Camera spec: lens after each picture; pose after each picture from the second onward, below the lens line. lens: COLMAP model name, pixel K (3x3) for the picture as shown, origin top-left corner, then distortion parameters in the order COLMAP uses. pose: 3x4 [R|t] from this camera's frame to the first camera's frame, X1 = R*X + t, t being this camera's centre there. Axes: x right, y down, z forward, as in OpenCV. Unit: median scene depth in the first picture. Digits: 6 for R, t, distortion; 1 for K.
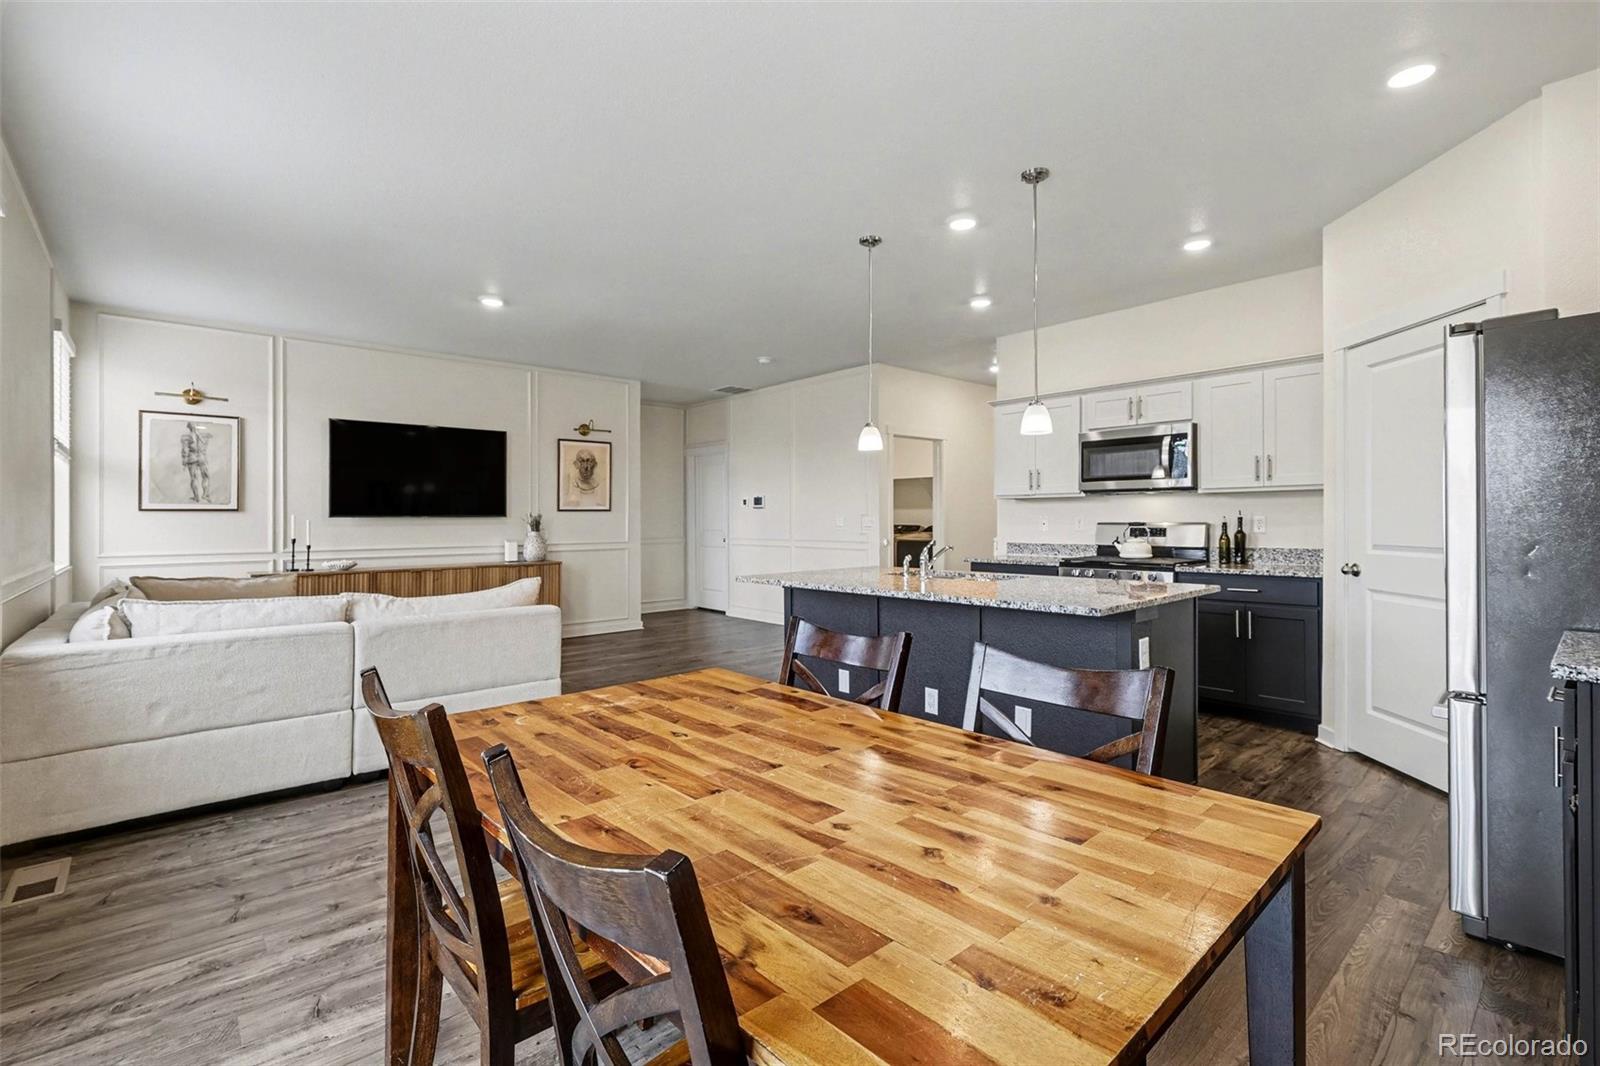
lens RADIAL K [[718.5, 0, 799.7], [0, 718.5, 520.8], [0, 0, 1]] dist [-0.002321, 0.000086]
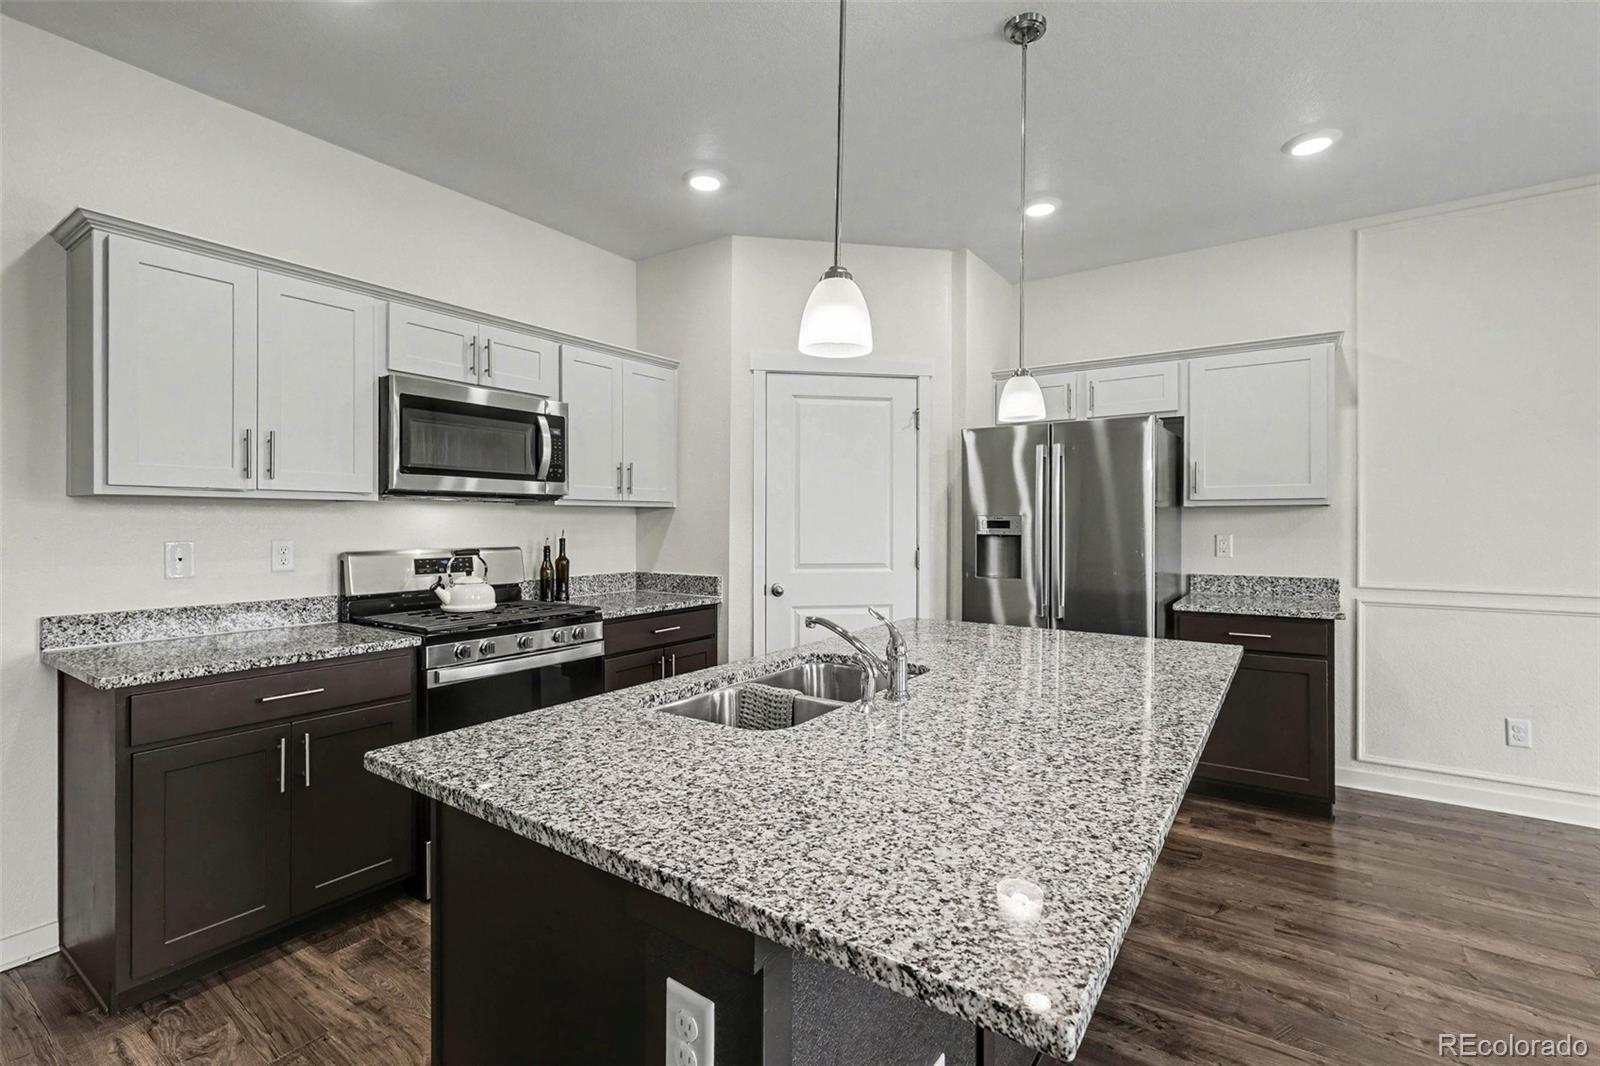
lens RADIAL K [[718.5, 0, 799.7], [0, 718.5, 520.8], [0, 0, 1]] dist [-0.002321, 0.000086]
pose [[-0.236653, 0.008804, 0.971554, -0.177775], [0.003541, 0.999960, -0.008199, -0.016179], [-0.971588, 0.001500, -0.236675, 0.918090]]
